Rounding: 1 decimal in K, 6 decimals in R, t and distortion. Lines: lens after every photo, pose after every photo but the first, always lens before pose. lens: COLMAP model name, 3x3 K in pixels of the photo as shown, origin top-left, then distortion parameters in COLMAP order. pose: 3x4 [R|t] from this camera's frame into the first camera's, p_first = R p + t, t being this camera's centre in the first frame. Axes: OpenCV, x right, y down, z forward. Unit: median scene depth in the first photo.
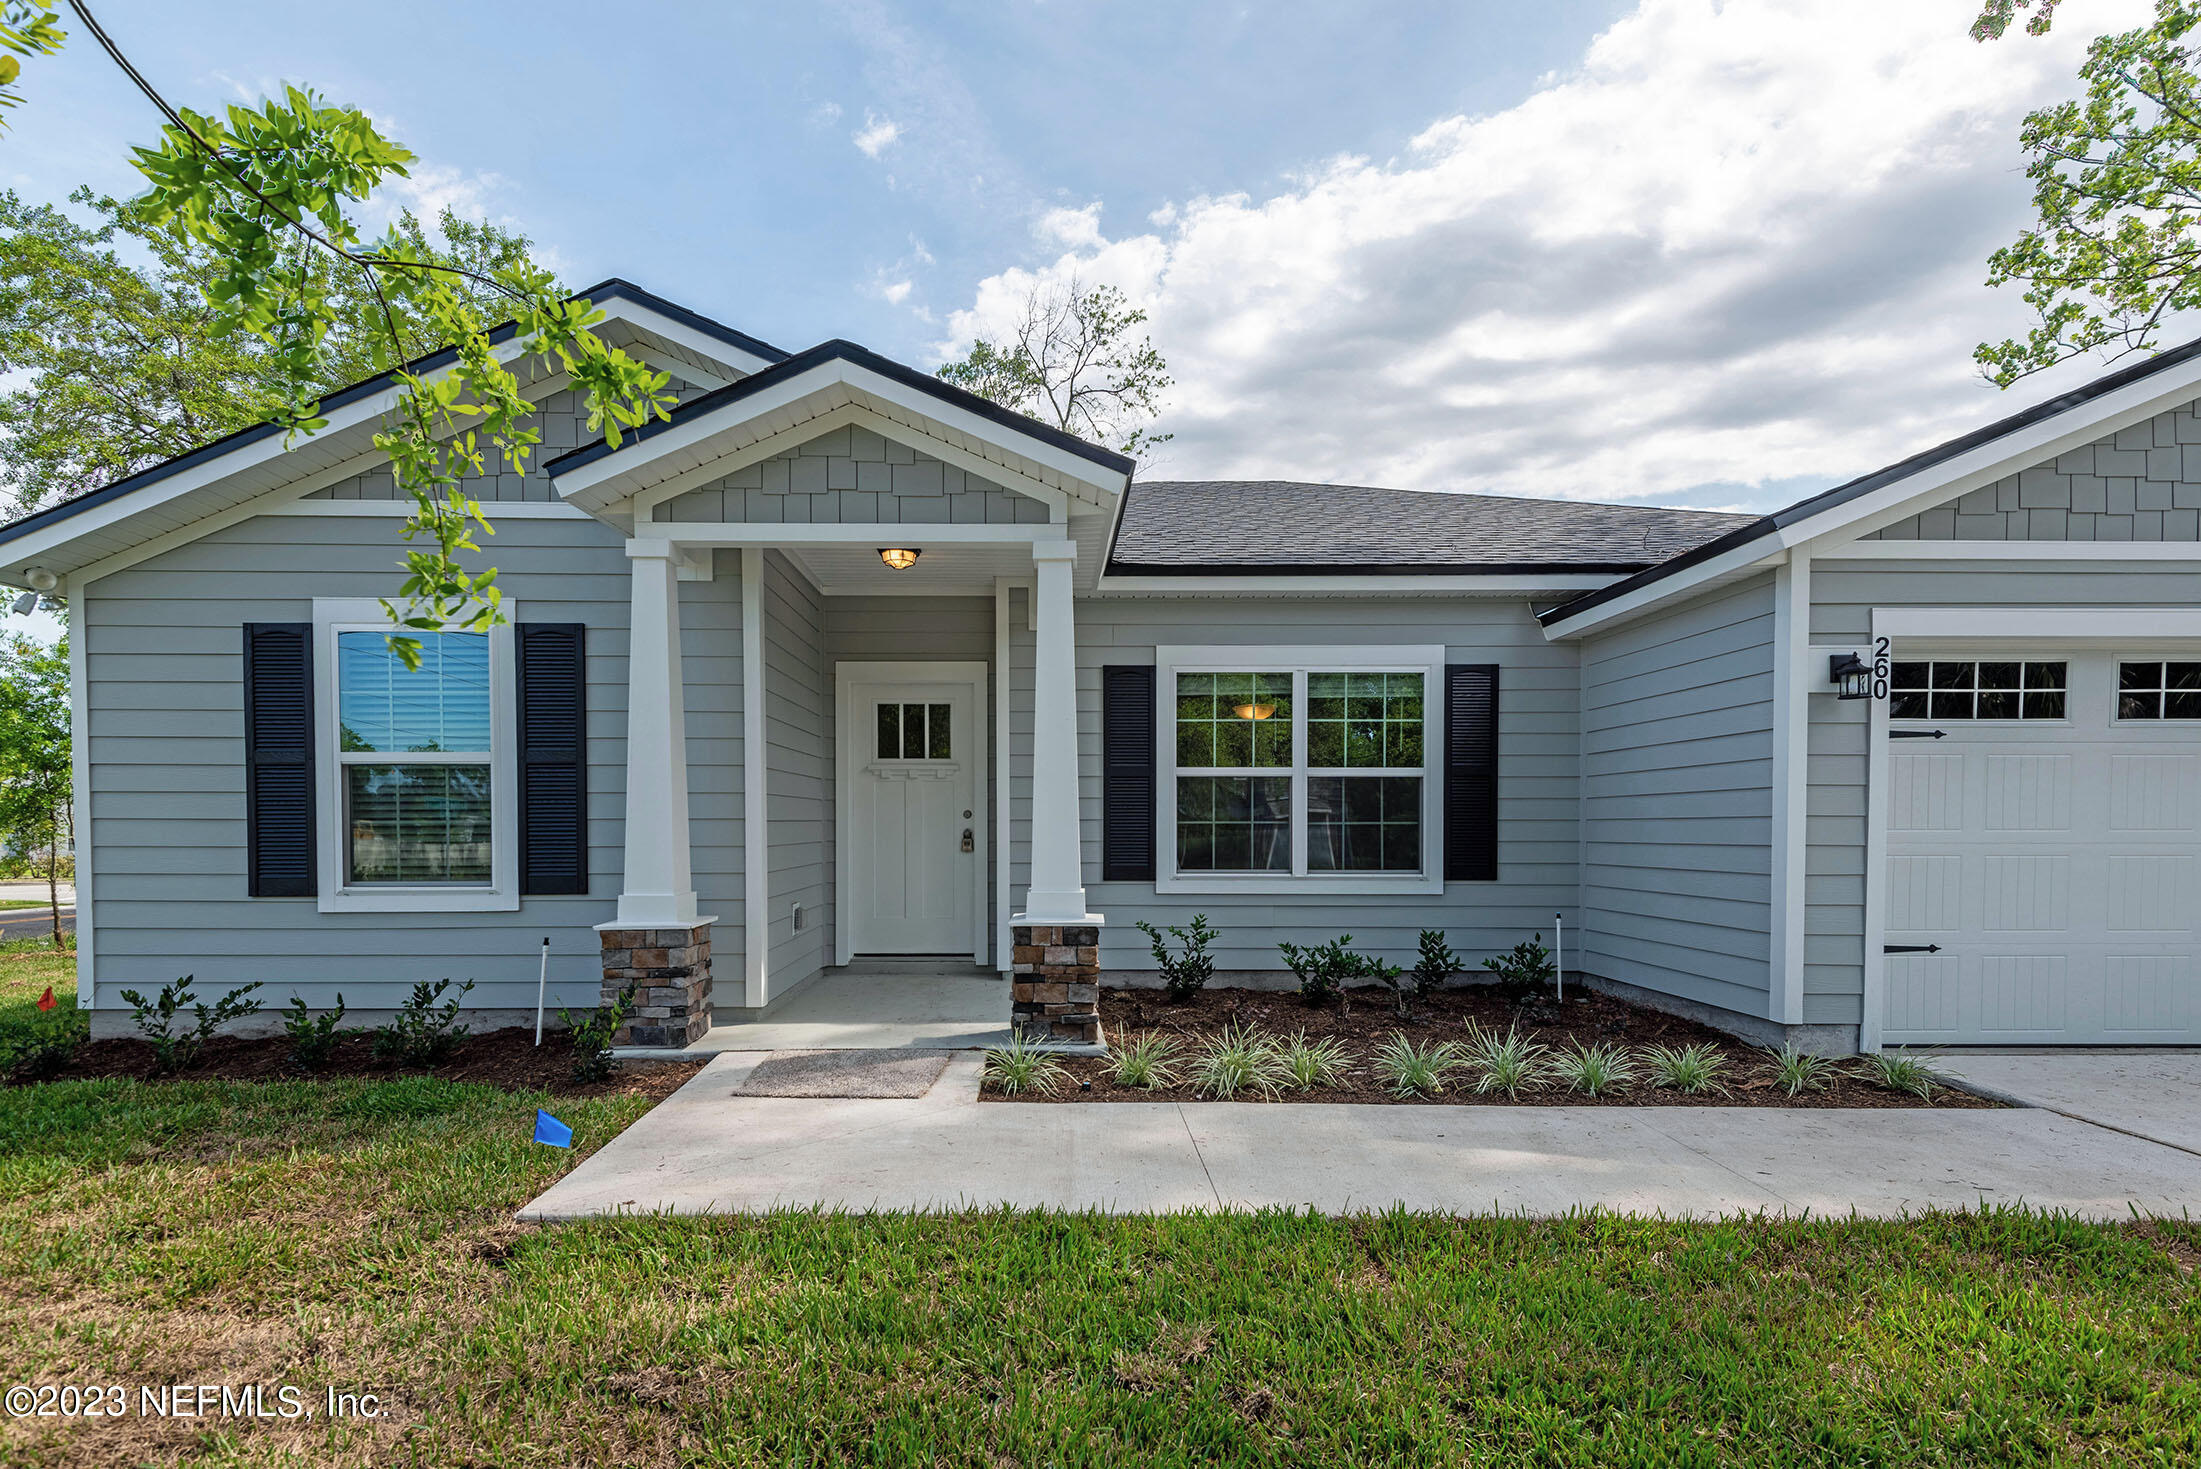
lens RADIAL K [[1007.1, 0, 1006.5], [0, 1007.1, 848.1], [0, 0, 1]] dist [0.032935, -0.012732]
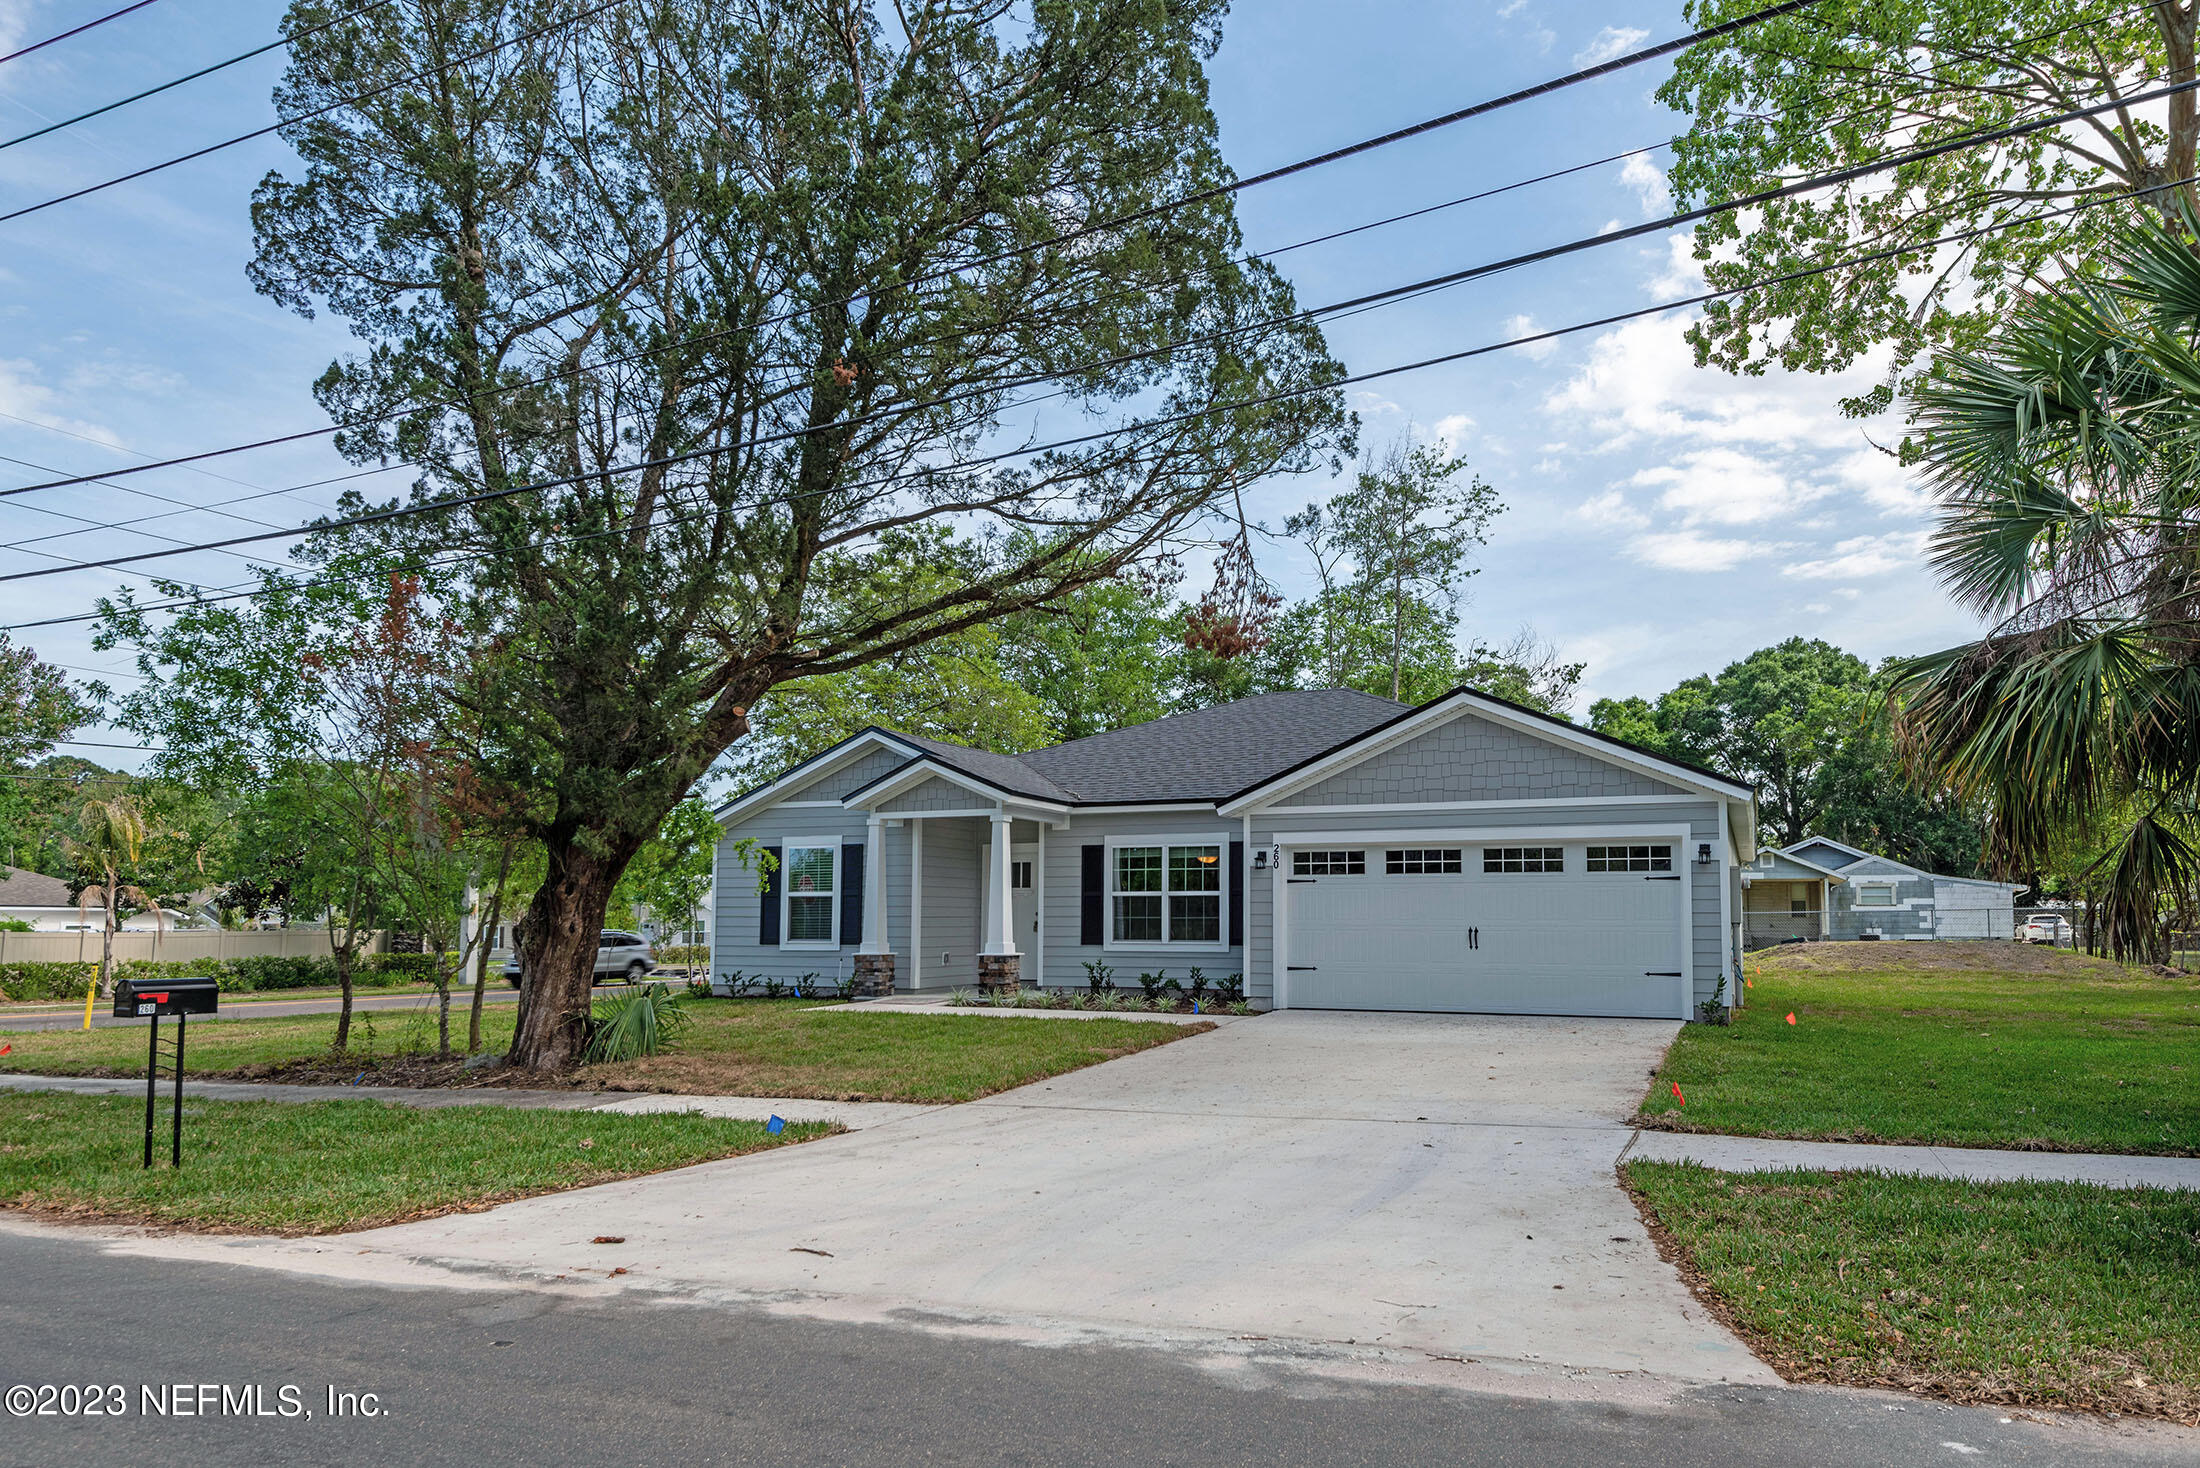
lens RADIAL K [[1353.1, 0, 1165.3], [0, 1353.1, 848.8], [0, 0, 1]] dist [0.018860, 0.000380]
pose [[0.922235, -0.020512, -0.386084, 1.704824], [-0.010584, 0.996878, -0.078245, 0.064882], [0.386484, 0.076247, 0.919139, -1.982731]]
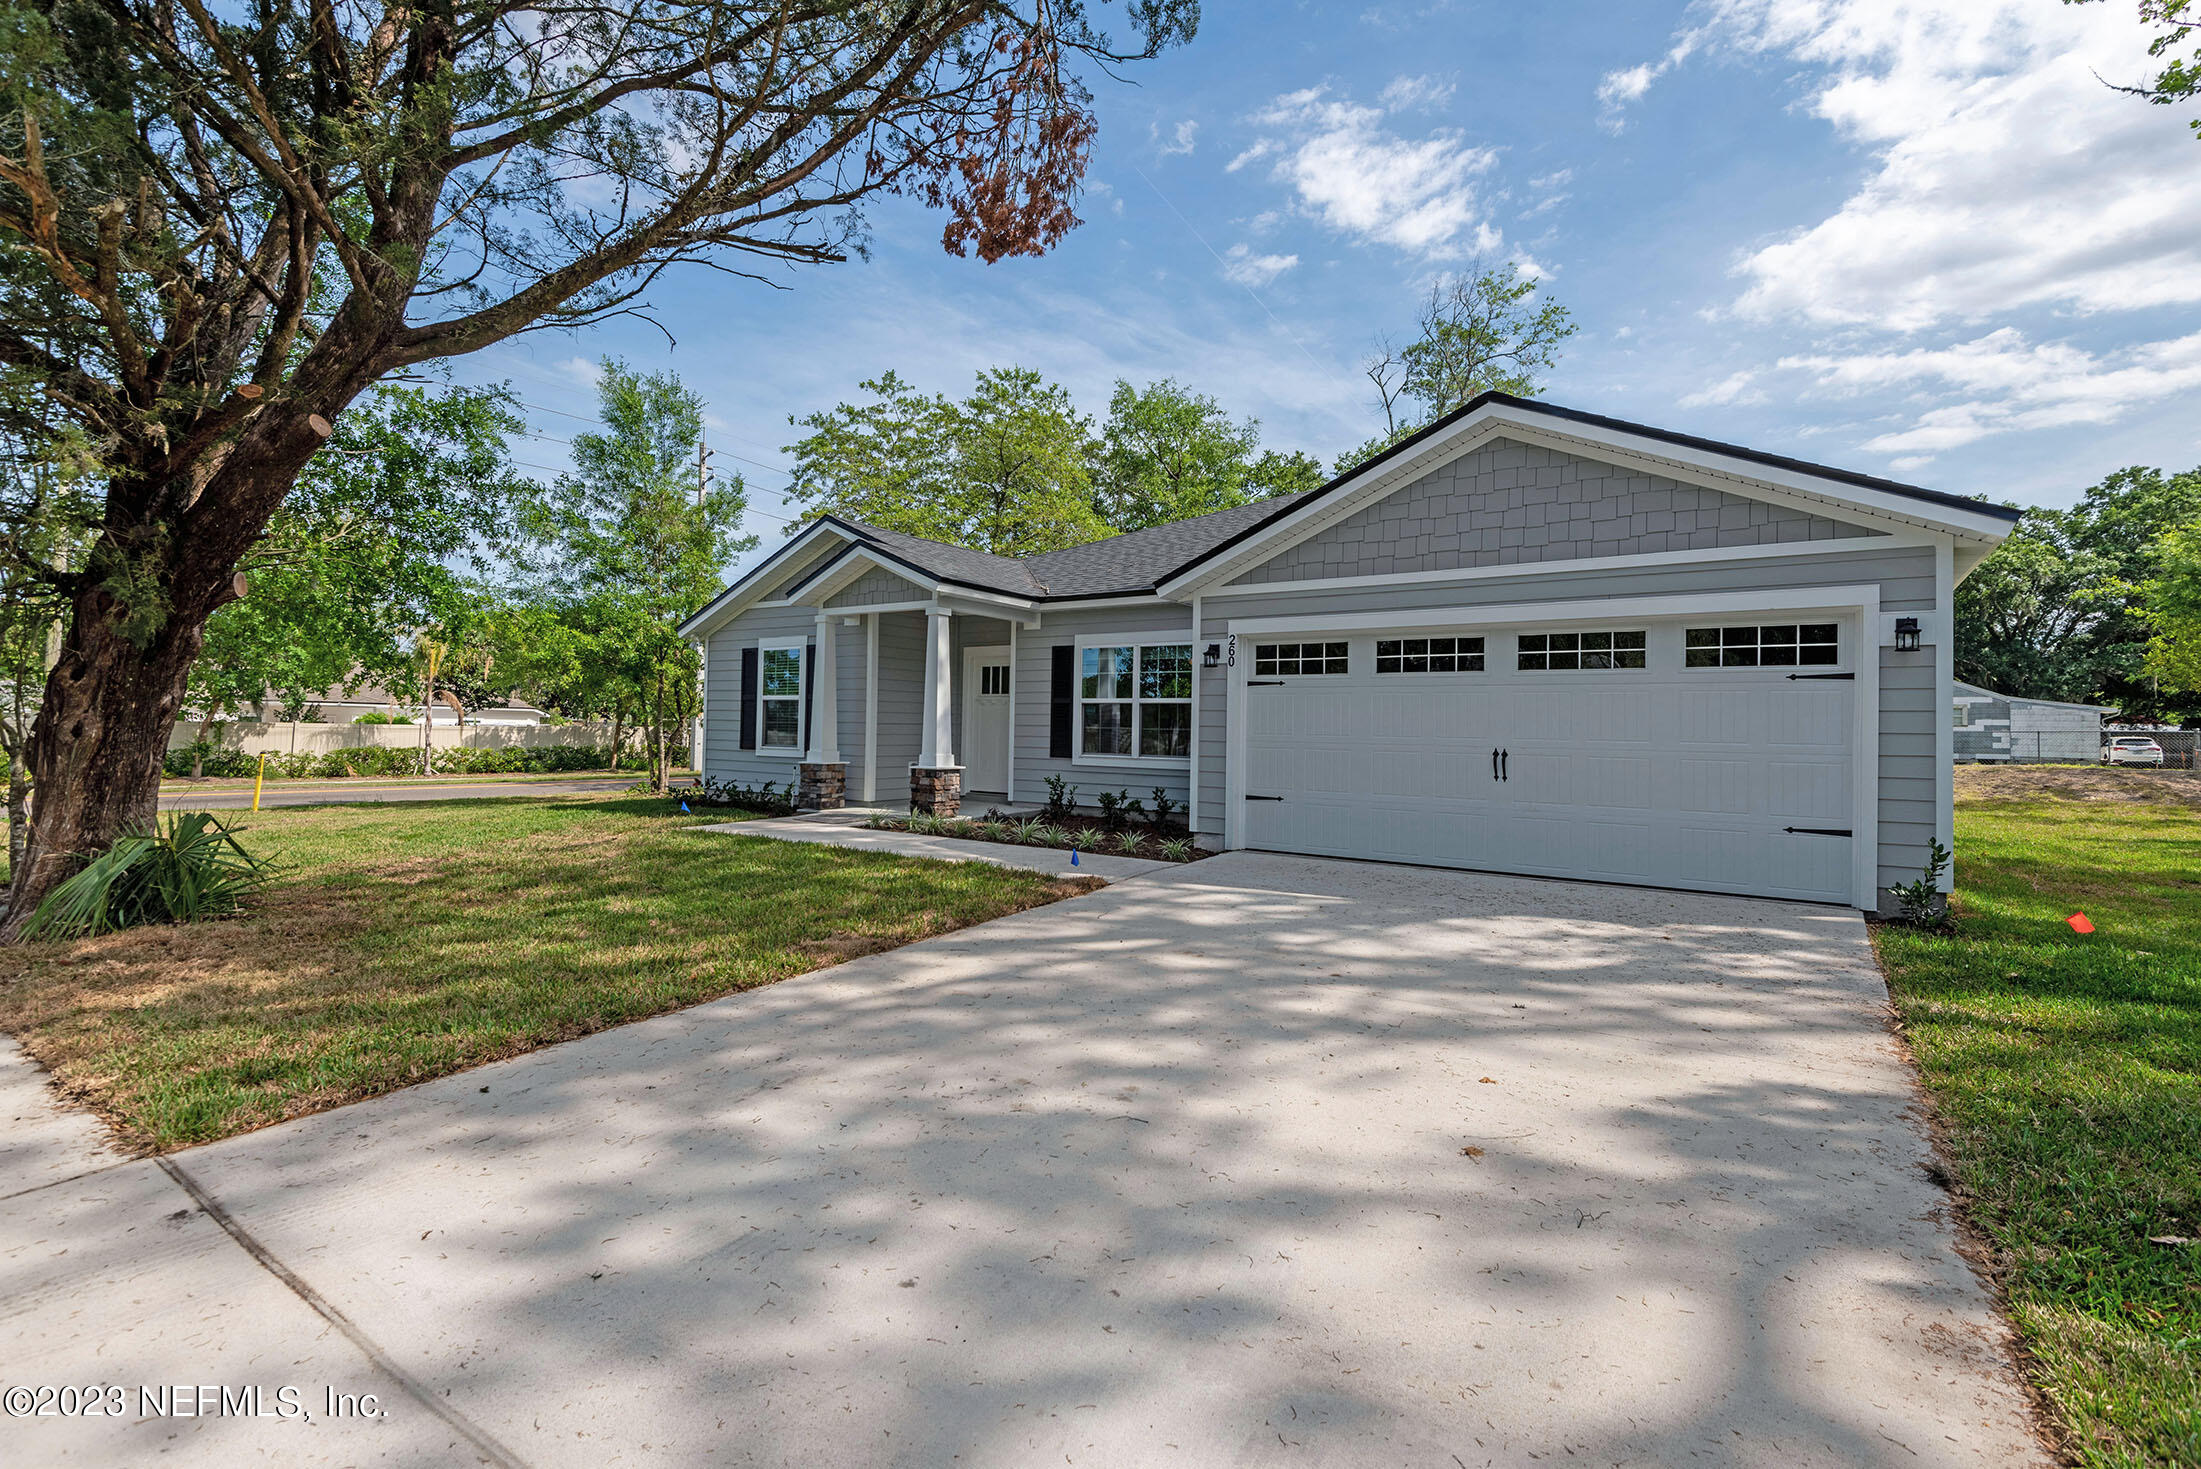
lens RADIAL K [[957.9, 0, 1118.4], [0, 957.9, 719.4], [0, 0, 1]] dist [0.015860, -0.000530]
pose [[0.830040, 0.007927, -0.557648, 1.516535], [-0.029987, 0.999087, -0.030433, 0.015532], [0.556897, 0.041983, 0.829520, -0.562103]]
